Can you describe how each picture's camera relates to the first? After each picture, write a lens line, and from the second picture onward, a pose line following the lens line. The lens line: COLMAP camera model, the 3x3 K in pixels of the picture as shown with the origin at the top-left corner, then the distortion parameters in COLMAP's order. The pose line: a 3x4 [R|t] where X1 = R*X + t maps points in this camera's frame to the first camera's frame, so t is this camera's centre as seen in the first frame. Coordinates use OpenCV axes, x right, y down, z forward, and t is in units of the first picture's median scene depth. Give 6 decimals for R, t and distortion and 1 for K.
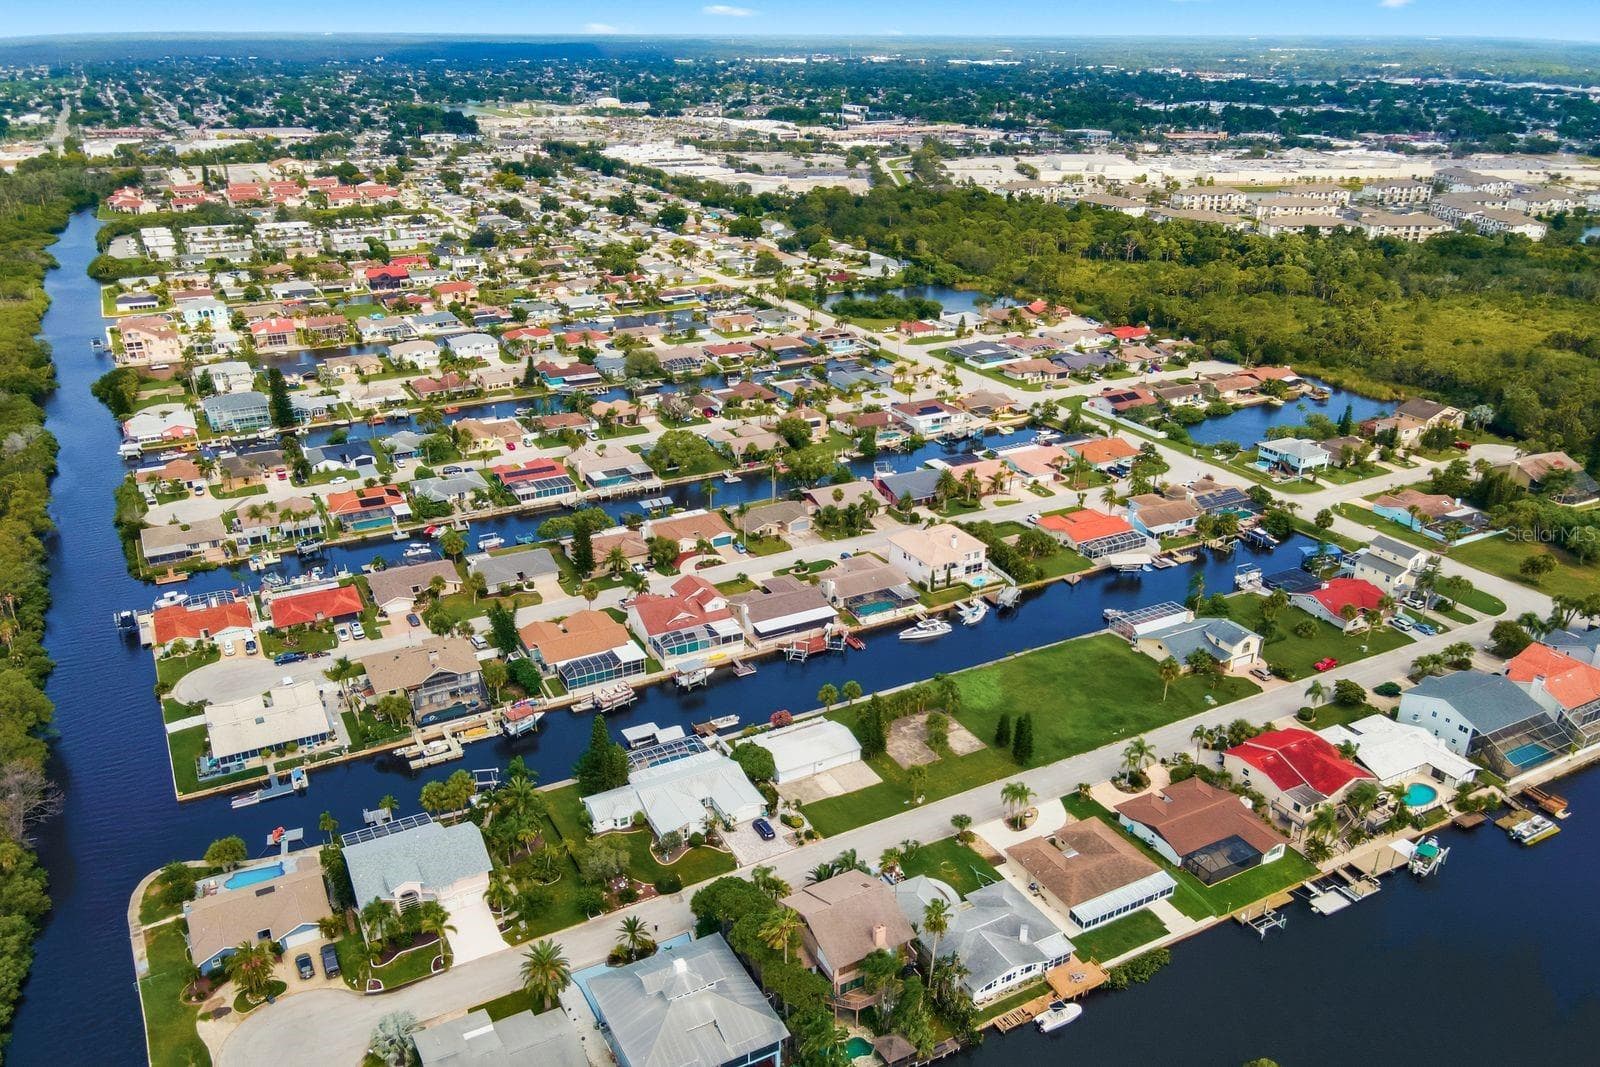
lens RADIAL K [[1187.8, 0, 794.2], [0, 1187.8, 589.4], [0, 0, 1]] dist [-0.007109, 0.013411]
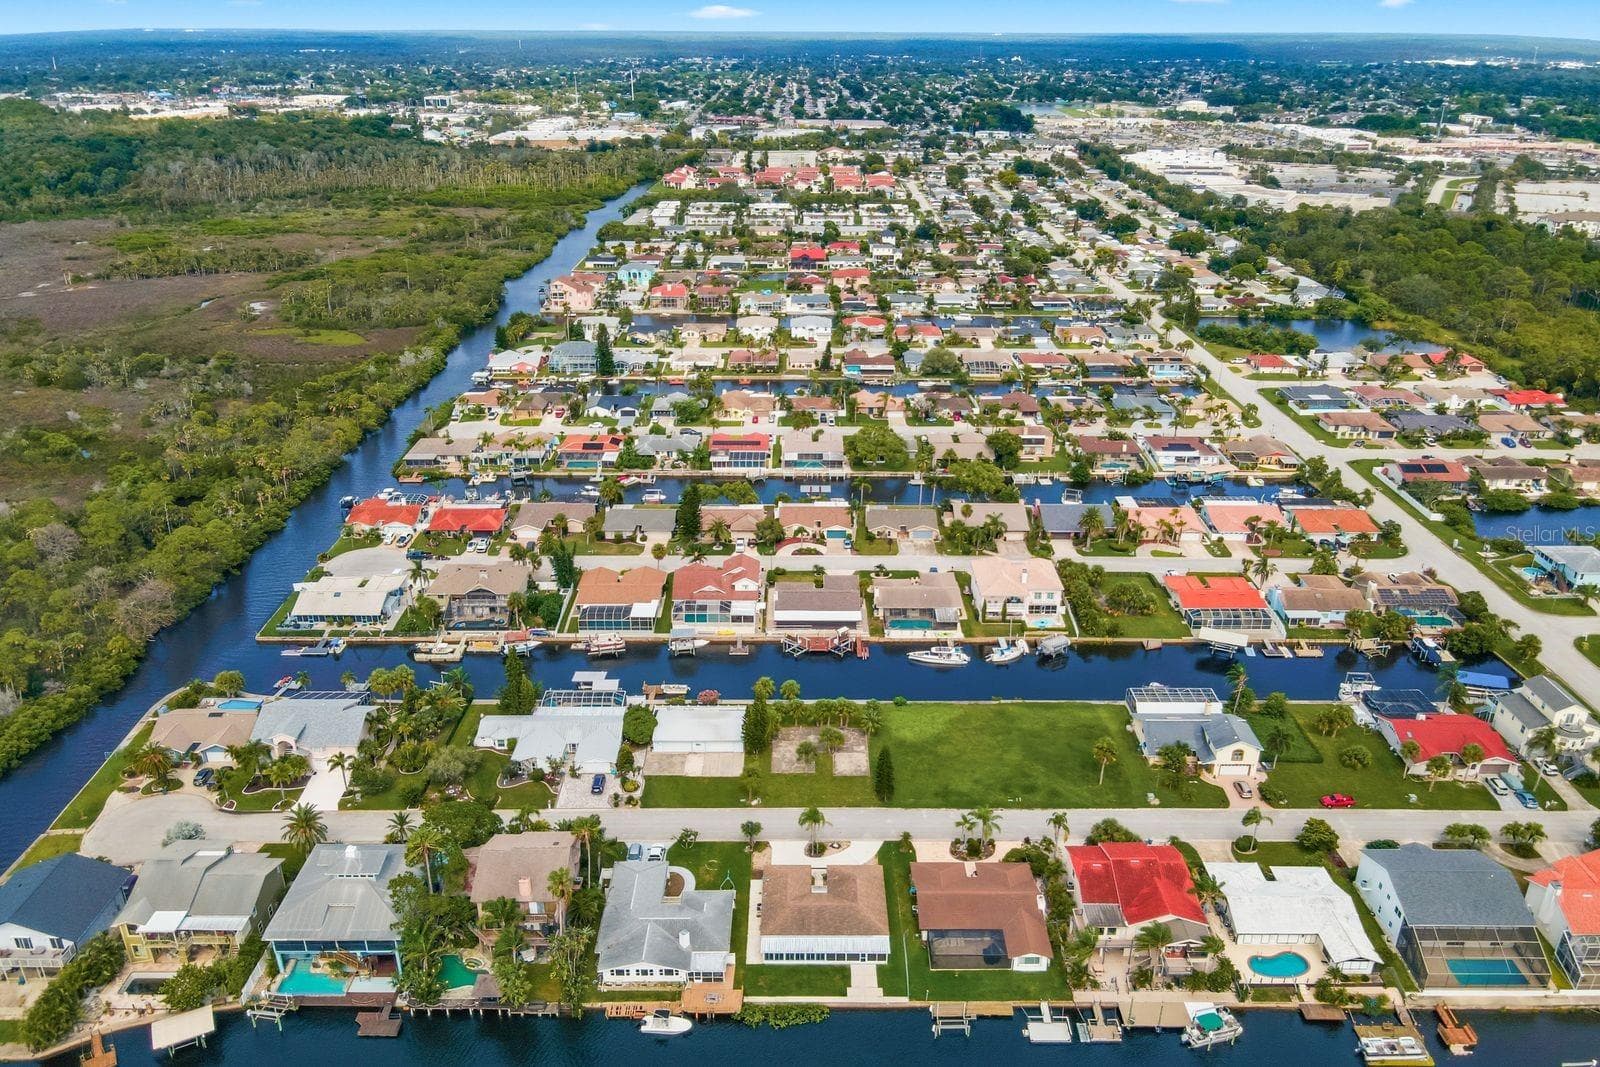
lens RADIAL K [[1168.8, 0, 801.4], [0, 1168.8, 611.8], [0, 0, 1]] dist [-0.012285, 0.040678]
pose [[0.882858, 0.212144, -0.418995, 0.325470], [-0.203027, 0.976890, 0.066820, -0.033931], [0.423488, 0.026074, 0.905527, 0.072286]]
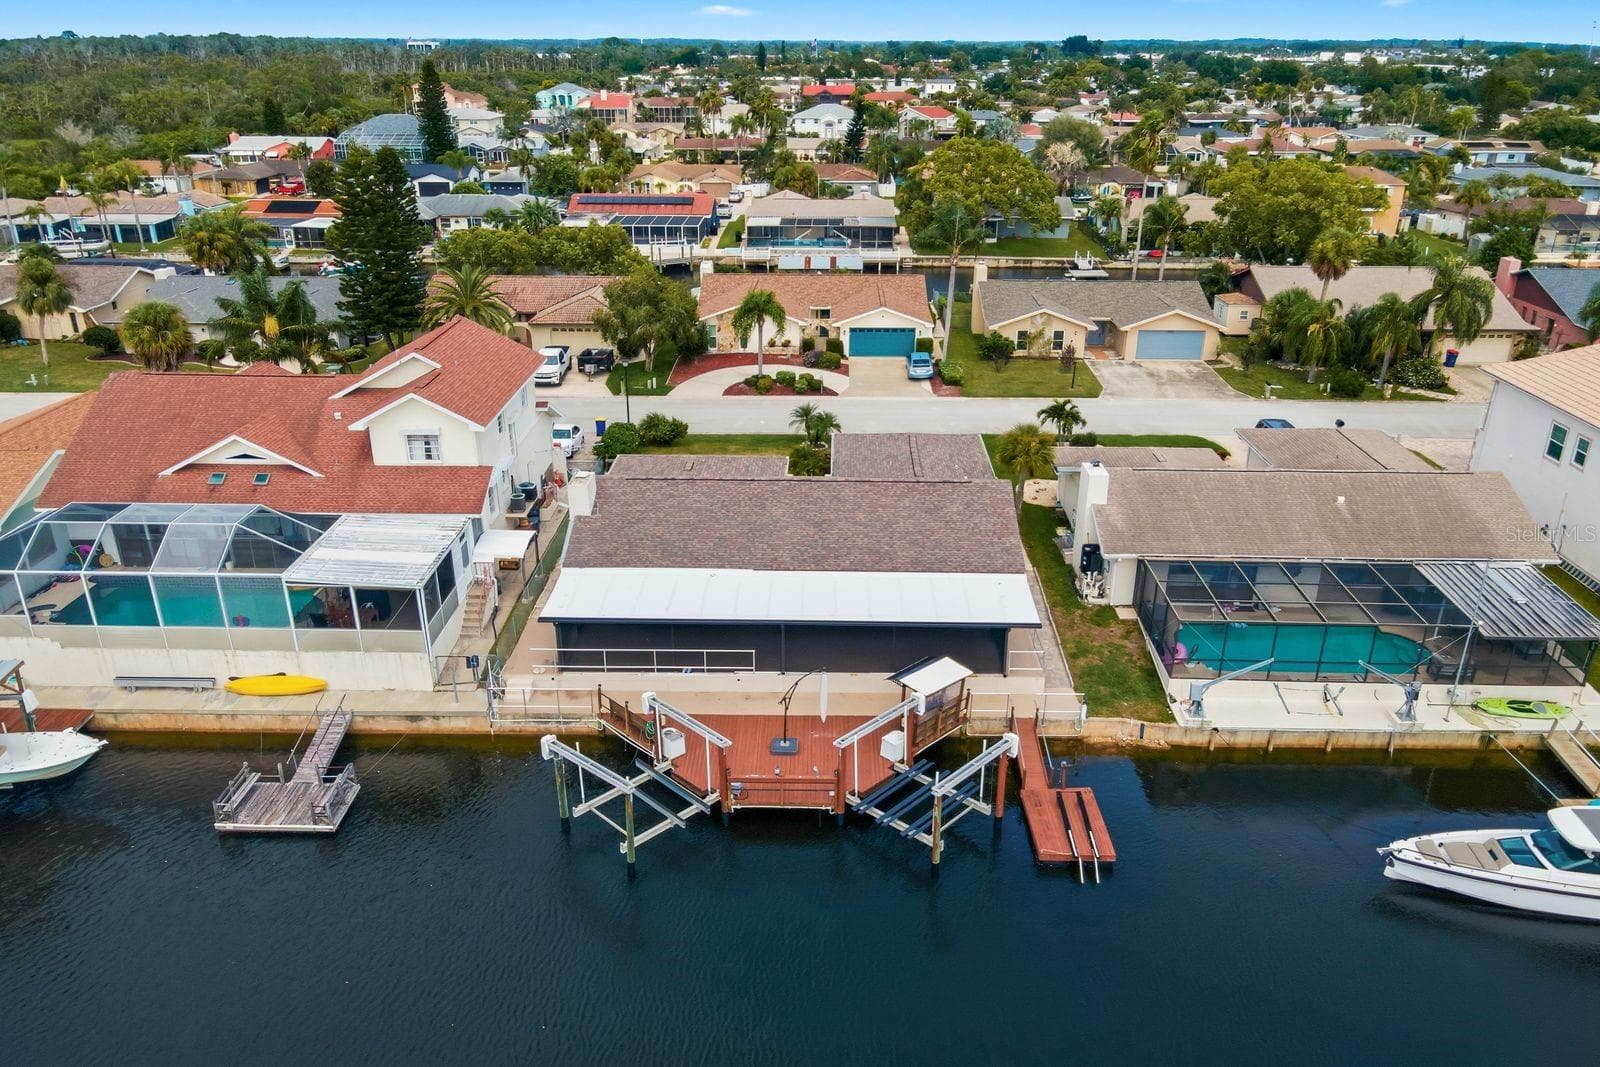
lens RADIAL K [[1187.8, 0, 794.2], [0, 1187.8, 589.4], [0, 0, 1]] dist [-0.007109, 0.013411]
pose [[0.867744, 0.206633, -0.452022, 0.067718], [-0.209903, 0.976752, 0.043553, 0.012637], [0.450512, 0.057088, 0.890943, 0.670347]]
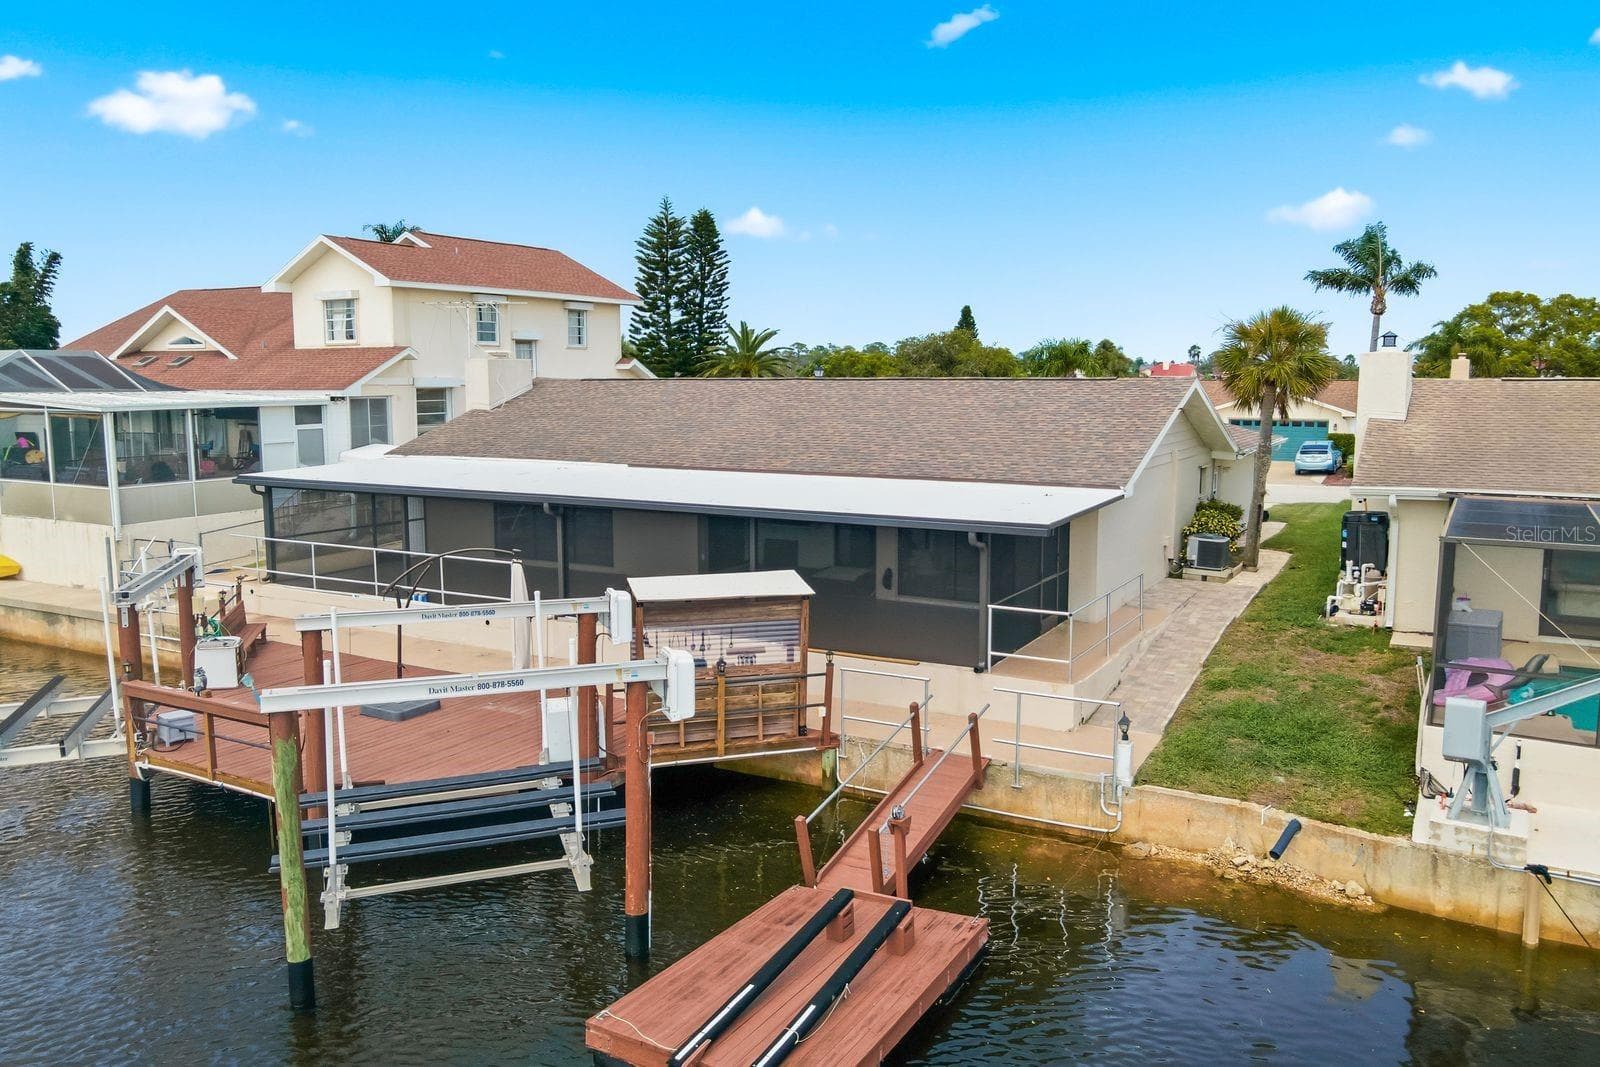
lens RADIAL K [[1183.5, 0, 807.4], [0, 1183.5, 537.1], [0, 0, 1]] dist [0.001064, 0.001443]
pose [[0.534086, 0.107911, -0.838515, 0.070615], [-0.362051, 0.925465, -0.111505, 0.026981], [0.763984, 0.363139, 0.533347, 0.768846]]
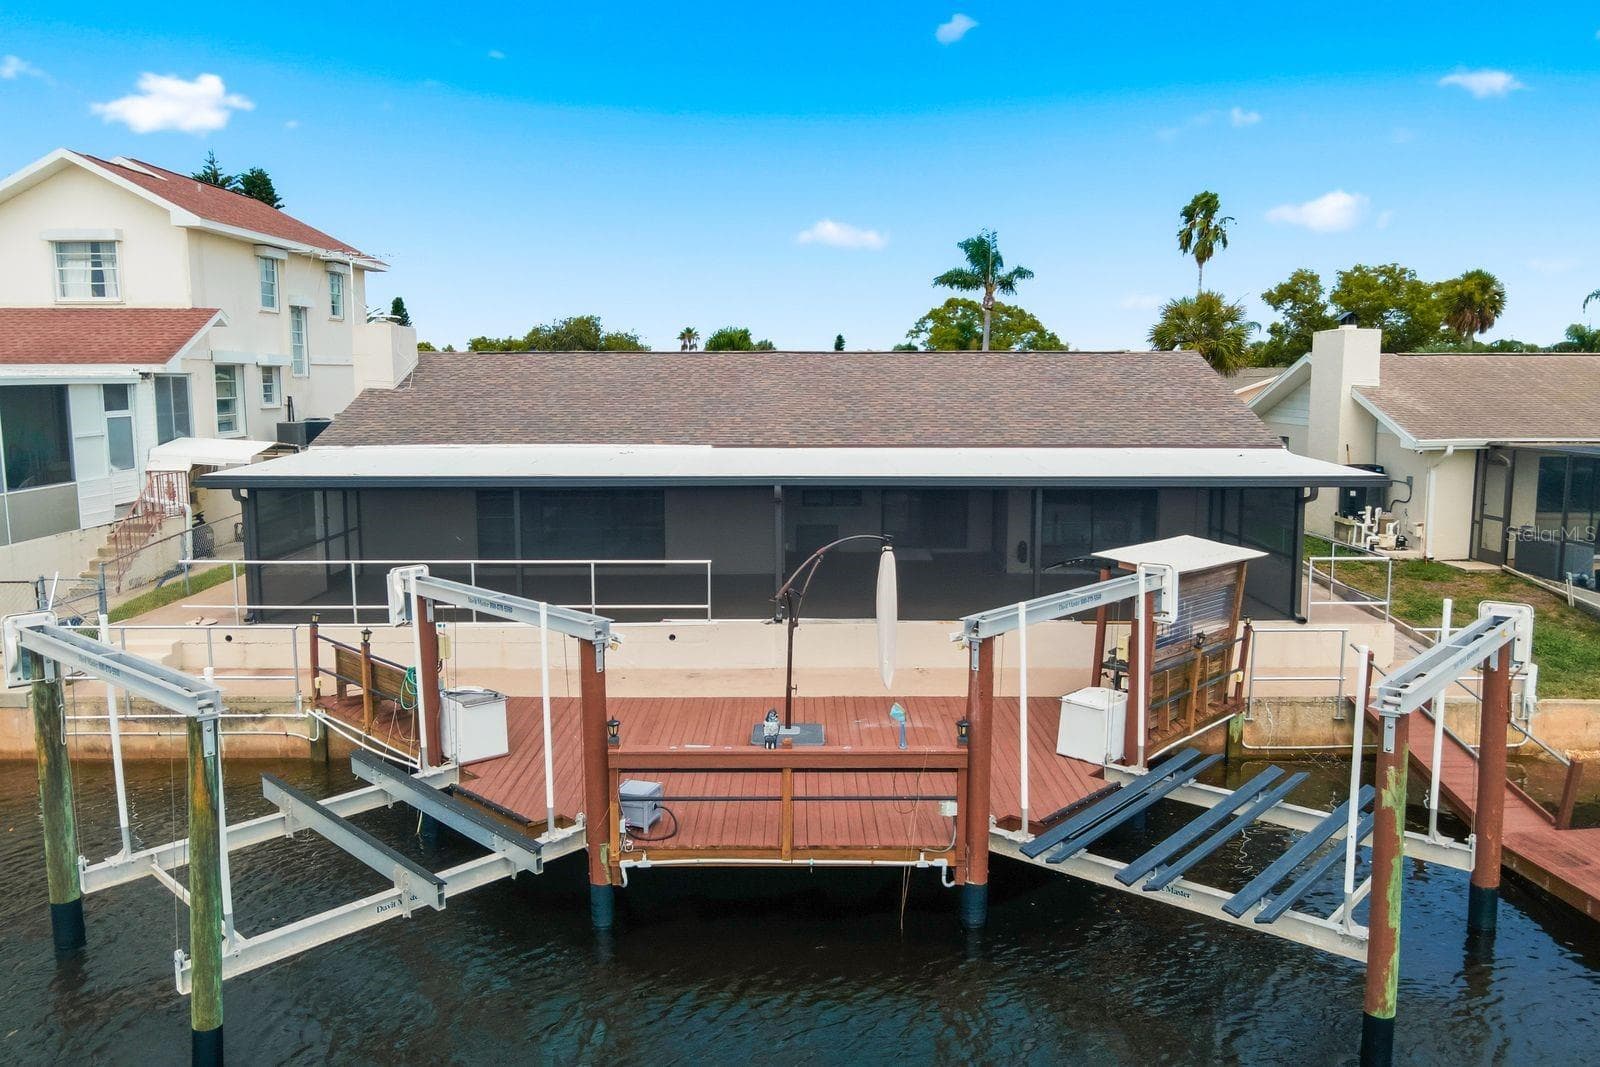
lens RADIAL K [[1176.2, 0, 797.9], [0, 1176.2, 530.0], [0, 0, 1]] dist [0.004115, 0.004953]
pose [[0.879752, 0.059220, -0.471729, 0.033258], [-0.203302, 0.943780, -0.260666, 0.039882], [0.429772, 0.325225, 0.842333, 0.745427]]
